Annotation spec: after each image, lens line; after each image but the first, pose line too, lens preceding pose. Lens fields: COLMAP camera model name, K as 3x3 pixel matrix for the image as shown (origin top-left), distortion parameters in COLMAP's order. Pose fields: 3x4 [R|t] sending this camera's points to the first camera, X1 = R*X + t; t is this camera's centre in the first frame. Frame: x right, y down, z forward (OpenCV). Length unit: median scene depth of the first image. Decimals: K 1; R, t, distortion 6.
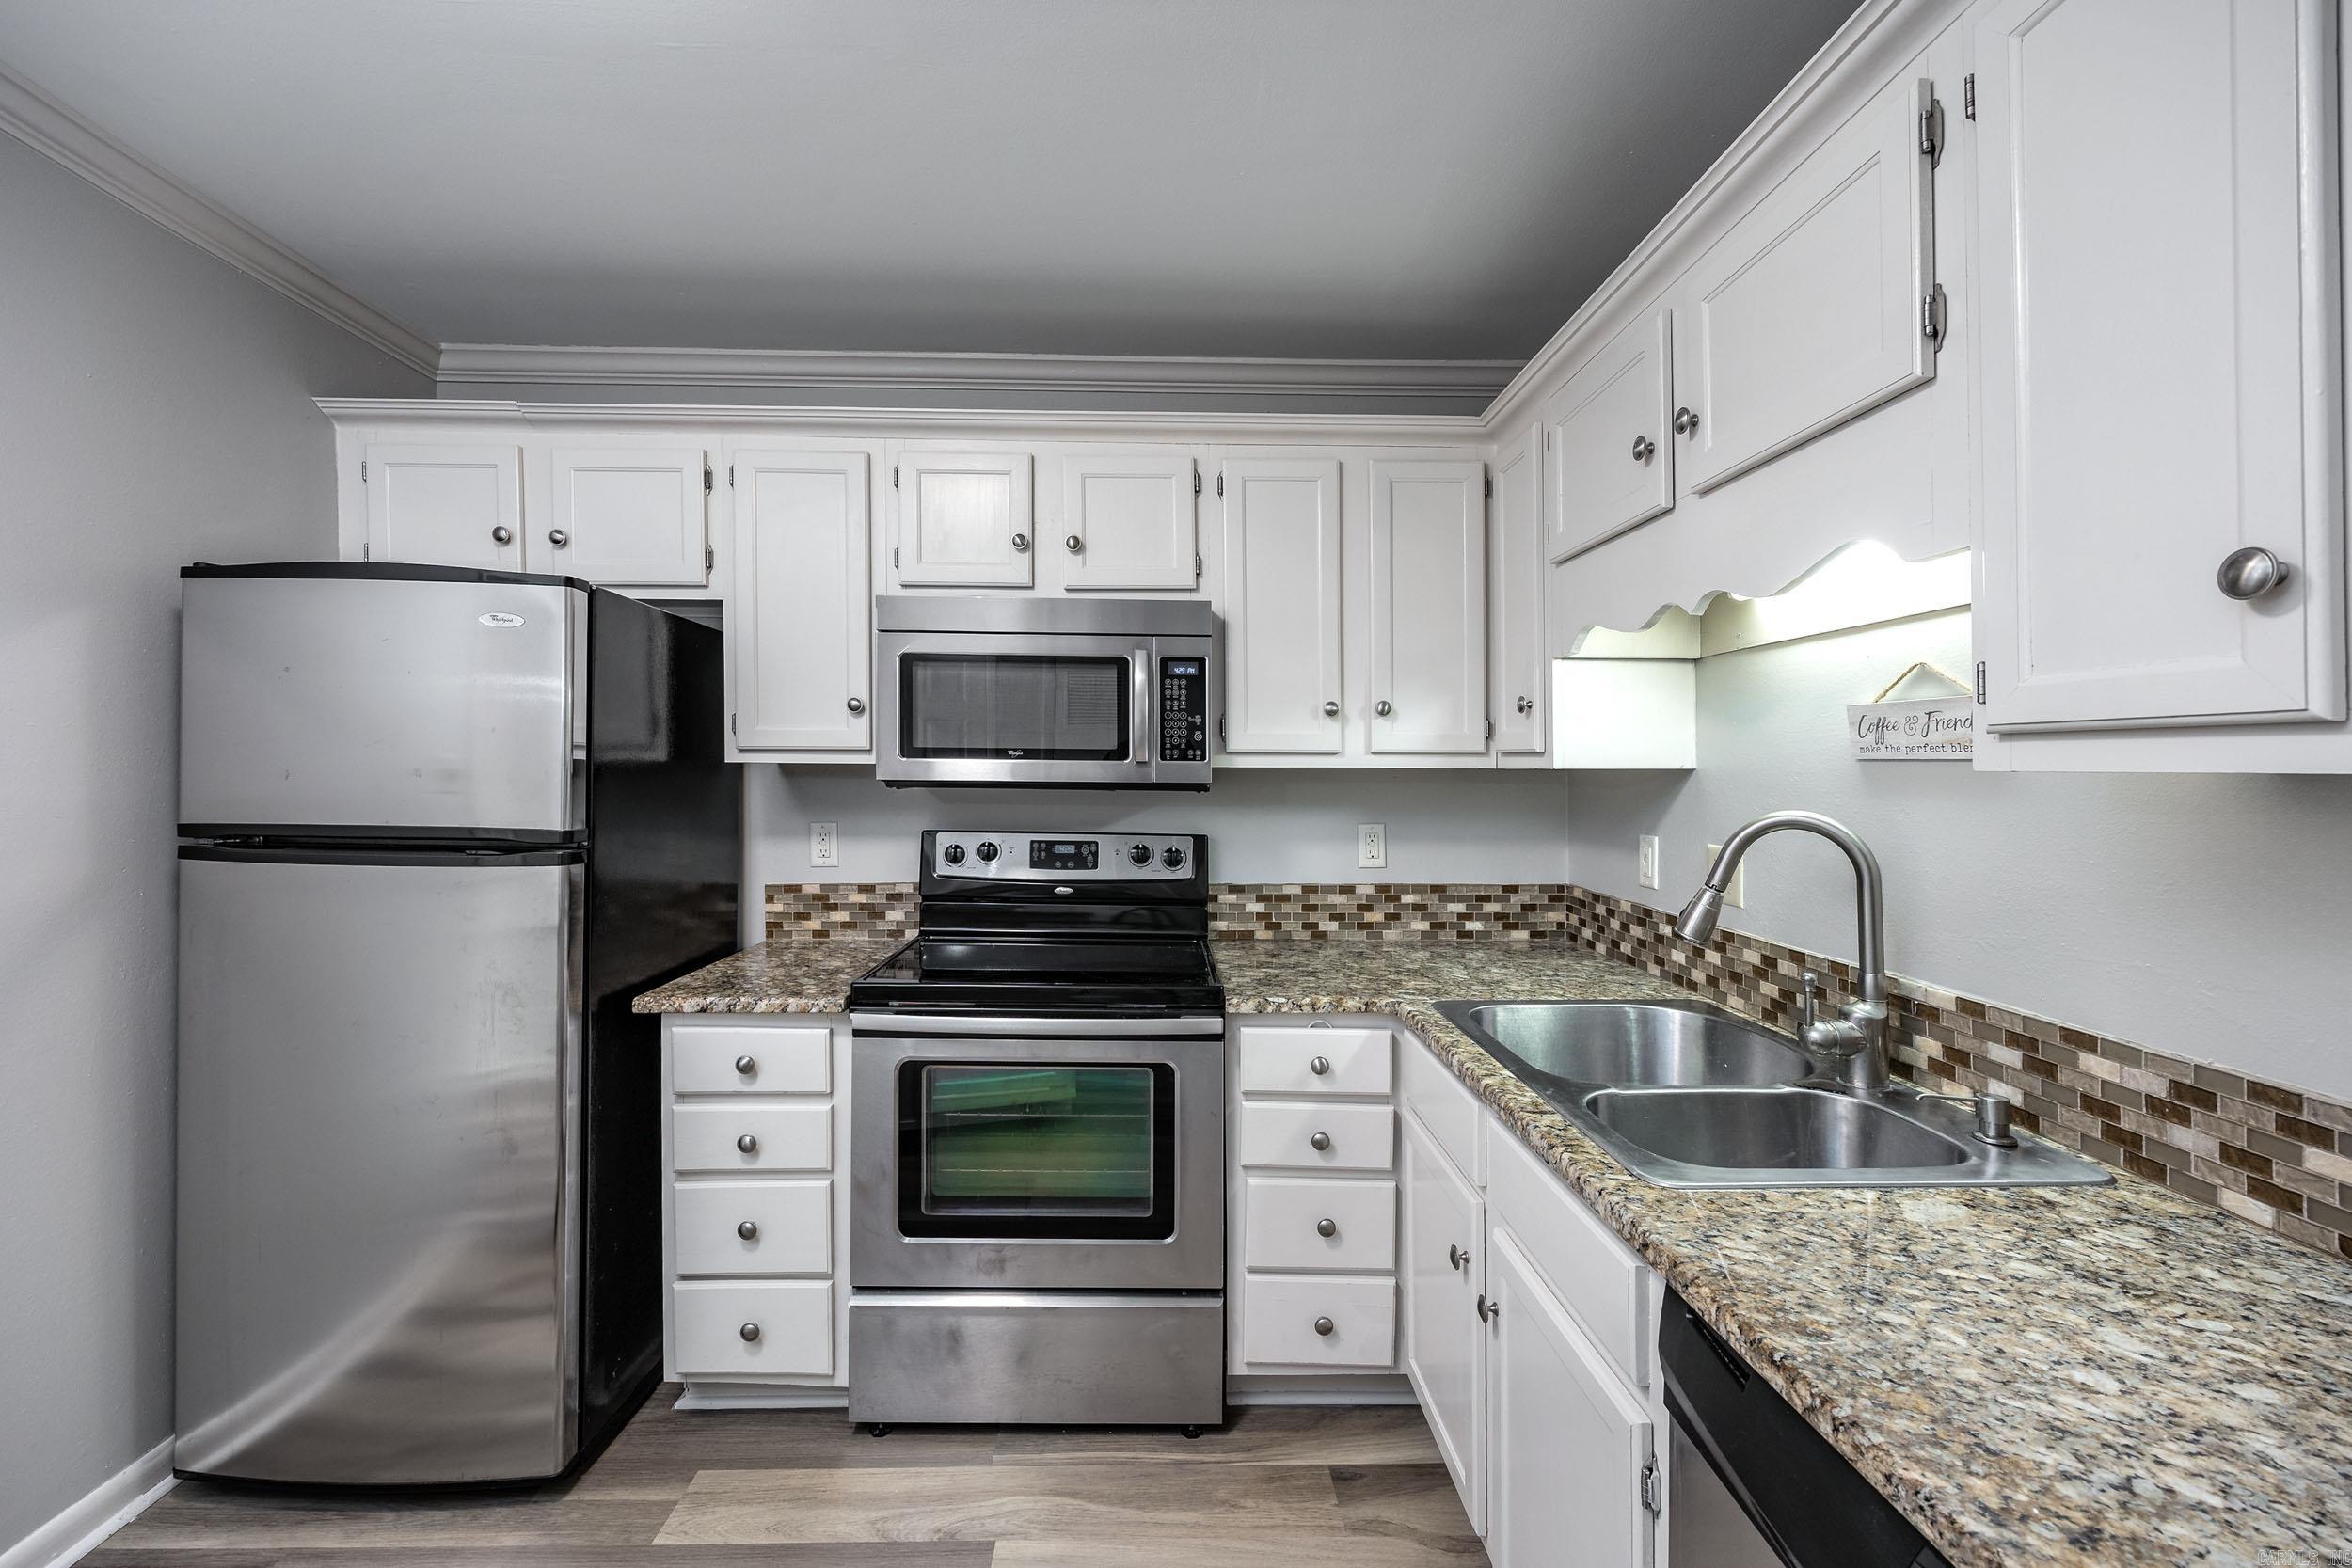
lens RADIAL K [[937.7, 0, 1171.0], [0, 937.7, 771.4], [0, 0, 1]] dist [0.000966, 0.000360]
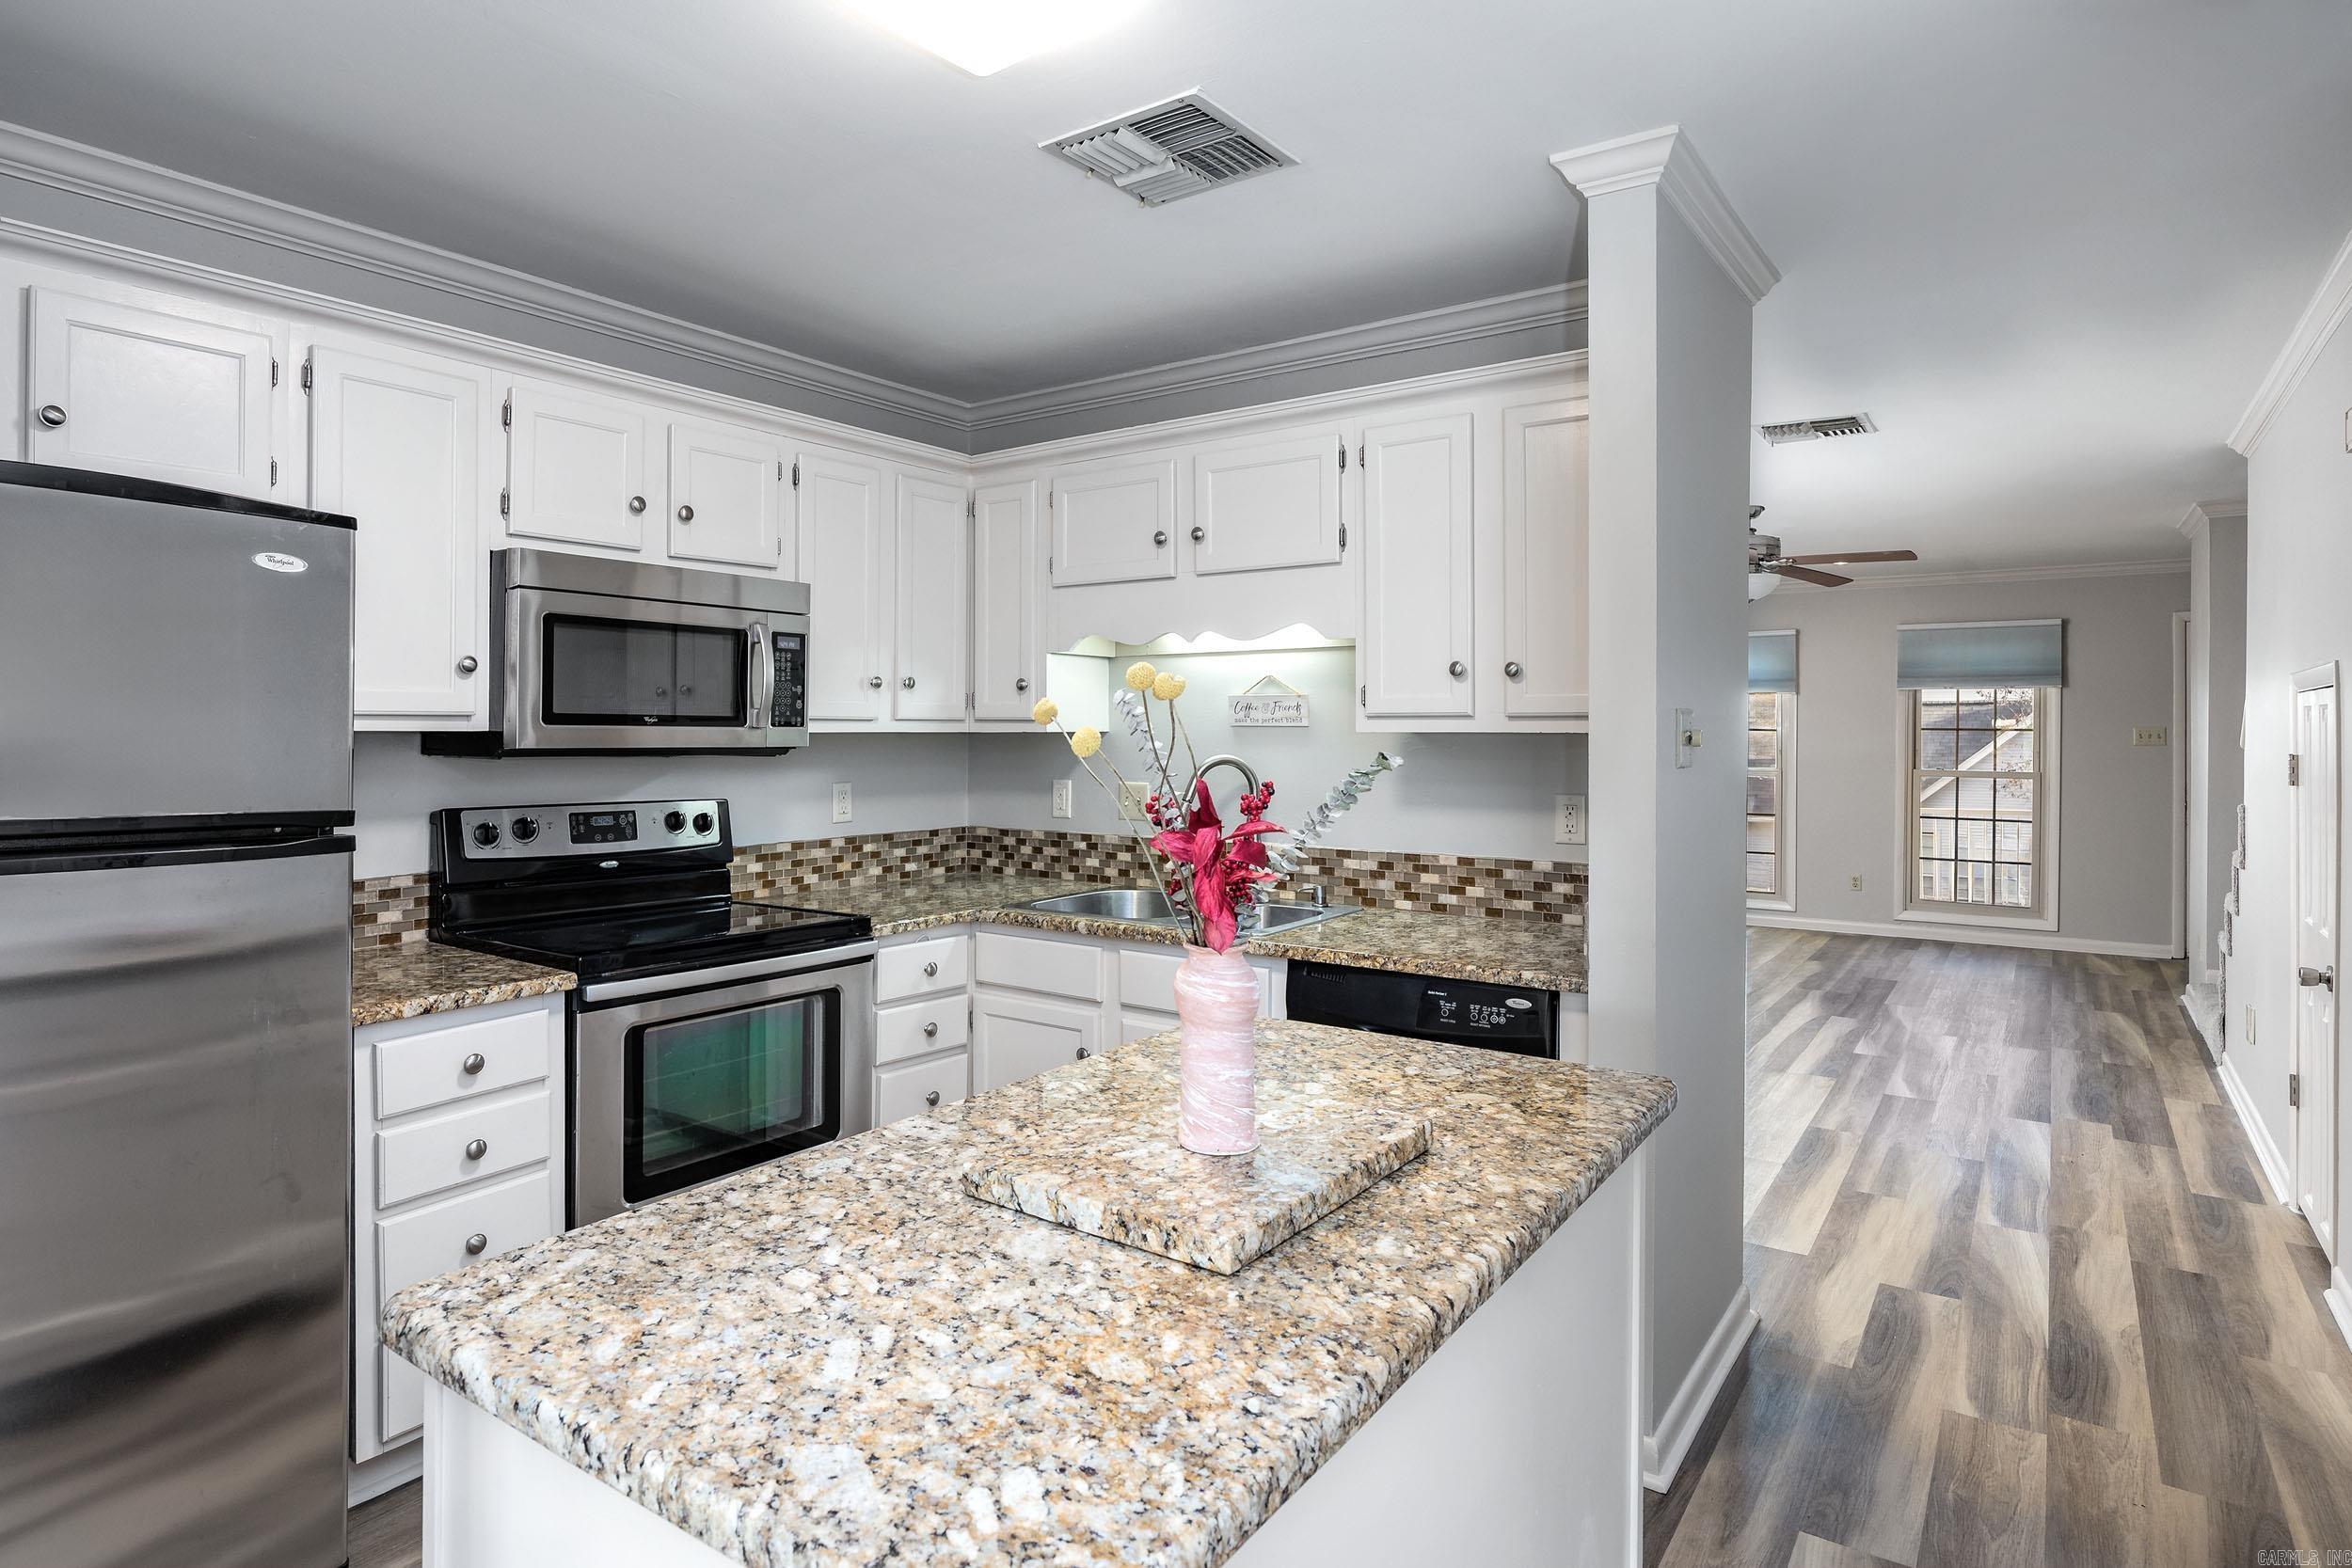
lens RADIAL K [[1248.3, 0, 1172.4], [0, 1248.3, 731.8], [0, 0, 1]] dist [-0.002184, -0.000054]
pose [[0.597799, -0.006198, 0.801622, -0.889458], [0.008169, 0.999965, 0.001640, -0.004411], [-0.801604, 0.005568, 0.597829, -0.235765]]
